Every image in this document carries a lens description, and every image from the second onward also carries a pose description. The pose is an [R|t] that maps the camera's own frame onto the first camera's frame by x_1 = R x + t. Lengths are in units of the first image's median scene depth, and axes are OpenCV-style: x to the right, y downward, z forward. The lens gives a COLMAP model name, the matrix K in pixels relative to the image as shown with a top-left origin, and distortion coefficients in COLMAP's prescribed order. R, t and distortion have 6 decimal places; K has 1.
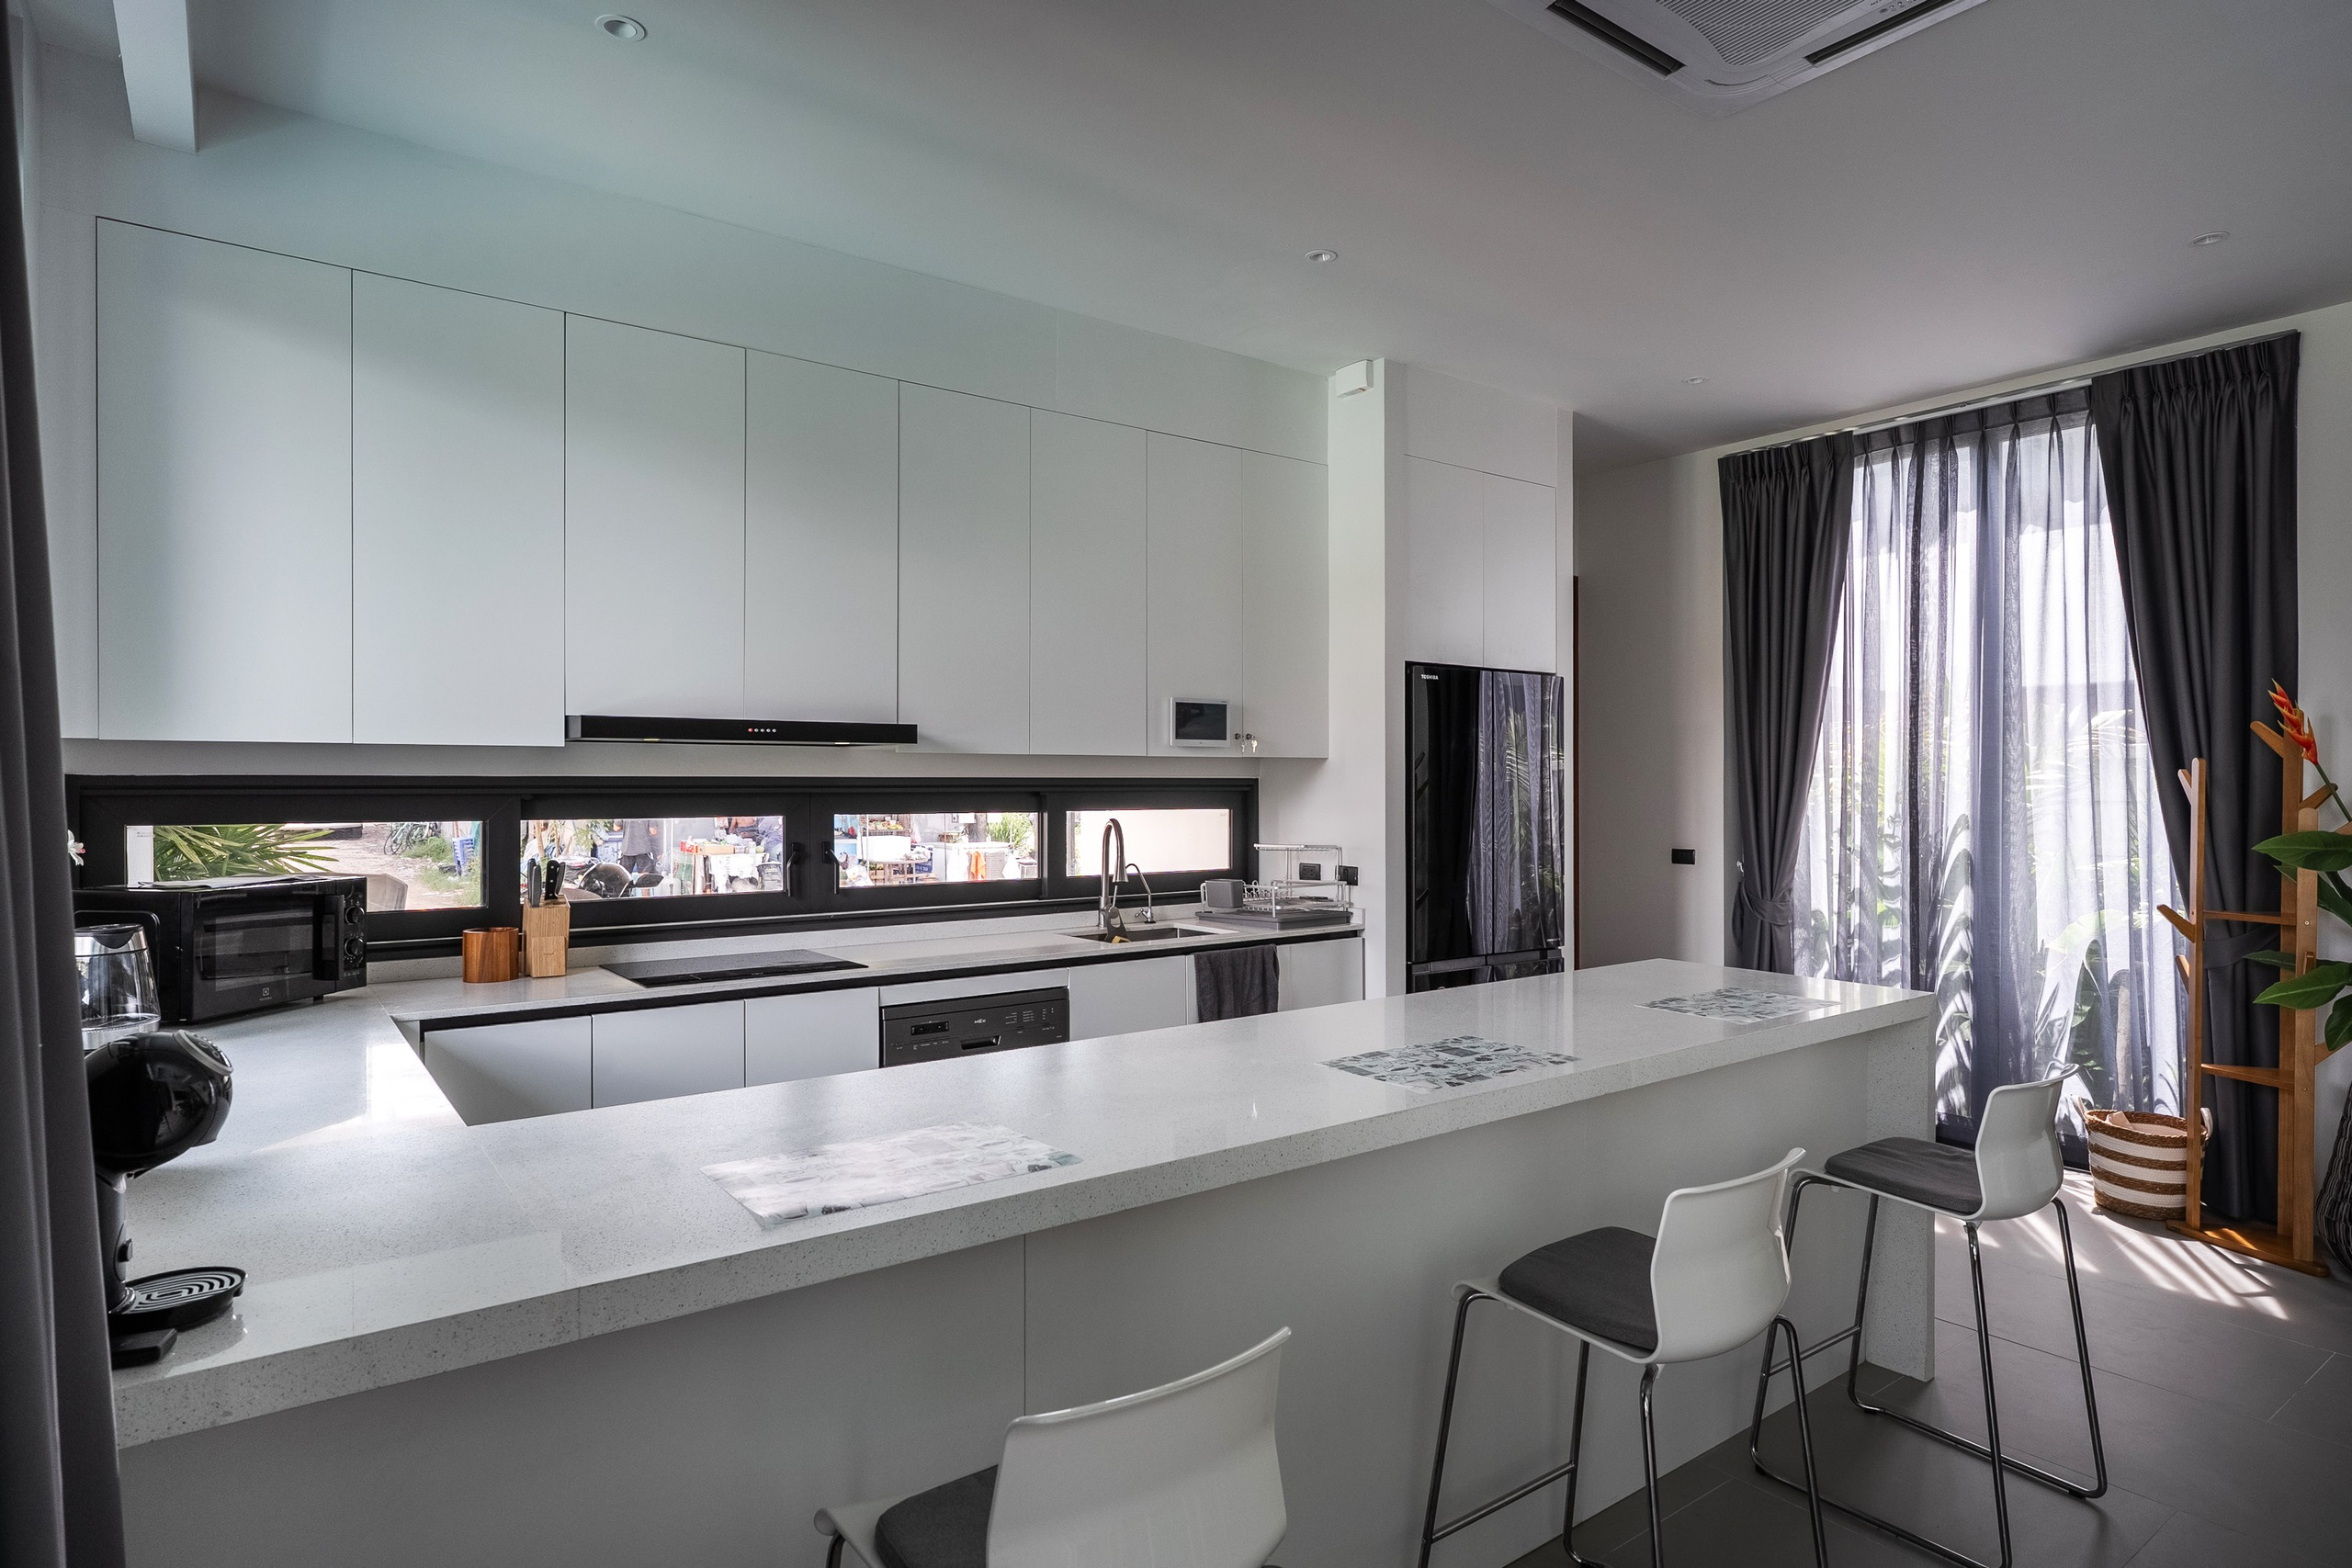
lens RADIAL K [[1277.4, 0, 1176.0], [0, 1277.4, 784.0], [0, 0, 1]] dist [-0.000982, 0.000432]
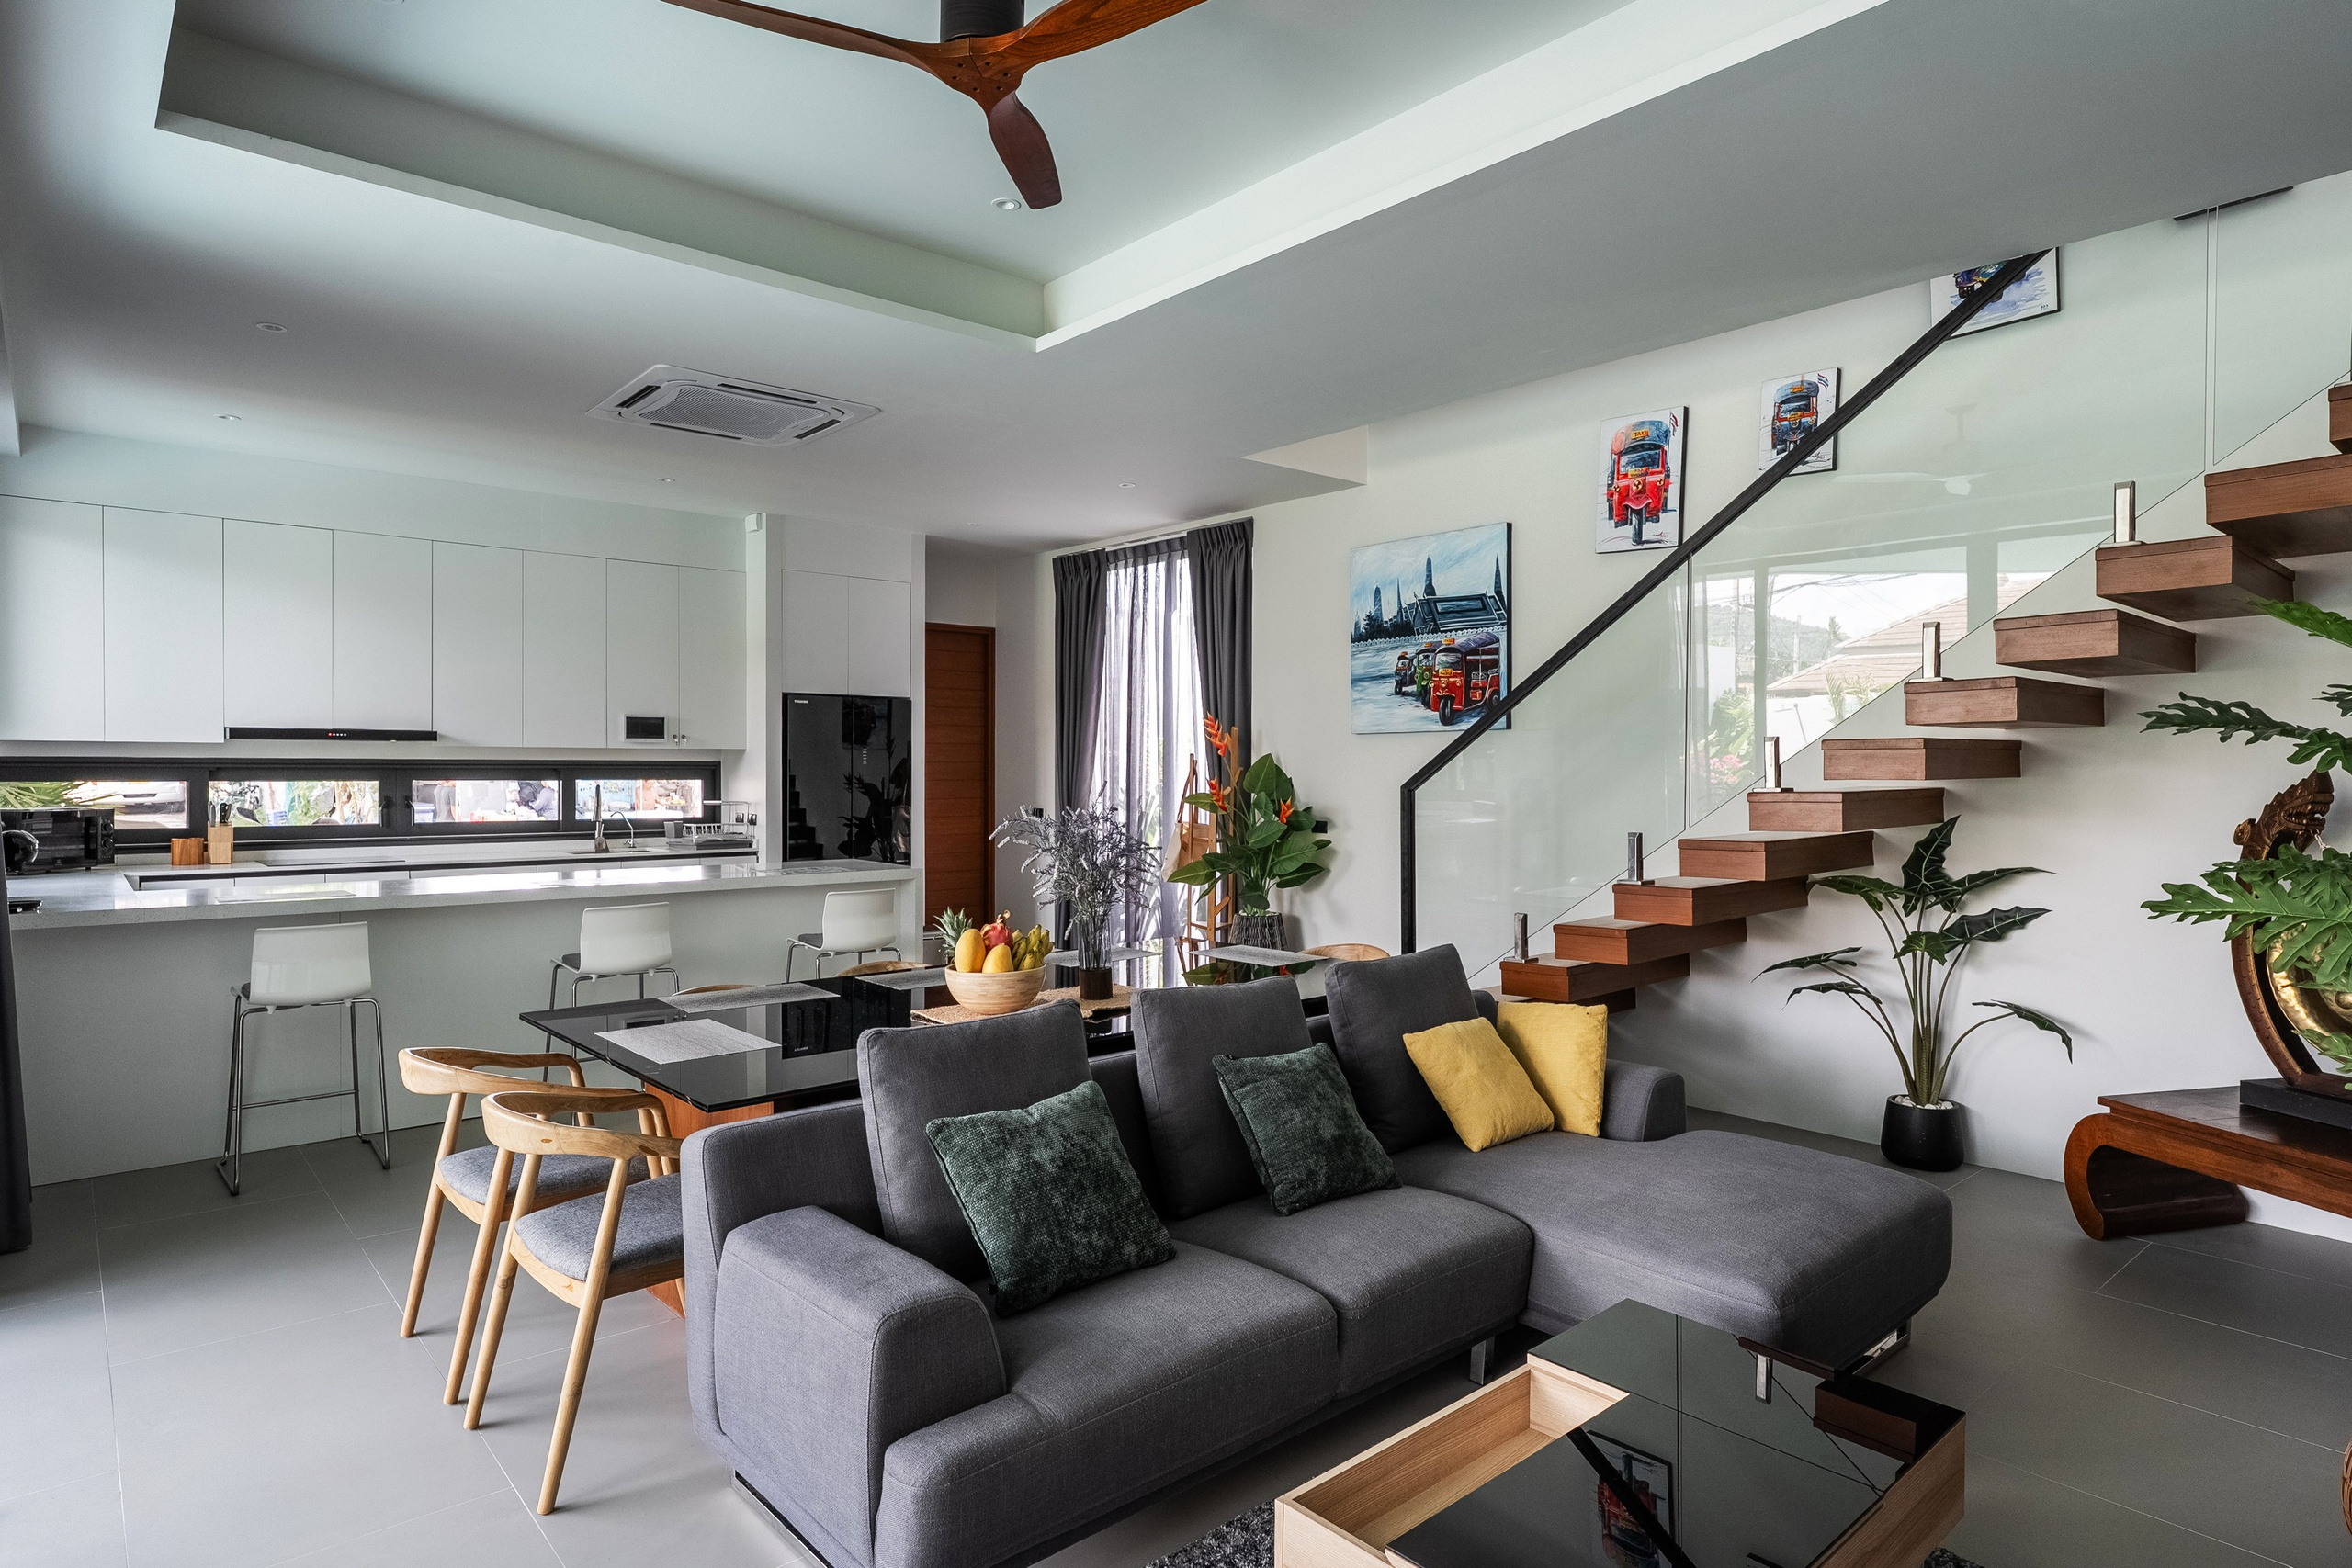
lens RADIAL K [[1308.3, 0, 1182.3], [0, 1308.3, 786.1], [0, 0, 1]] dist [-0.002935, 0.000829]
pose [[0.997030, 0.004352, 0.076897, 0.634731], [-0.005625, 0.999851, 0.016341, -0.003731], [-0.076815, -0.016725, 0.996905, -0.844961]]
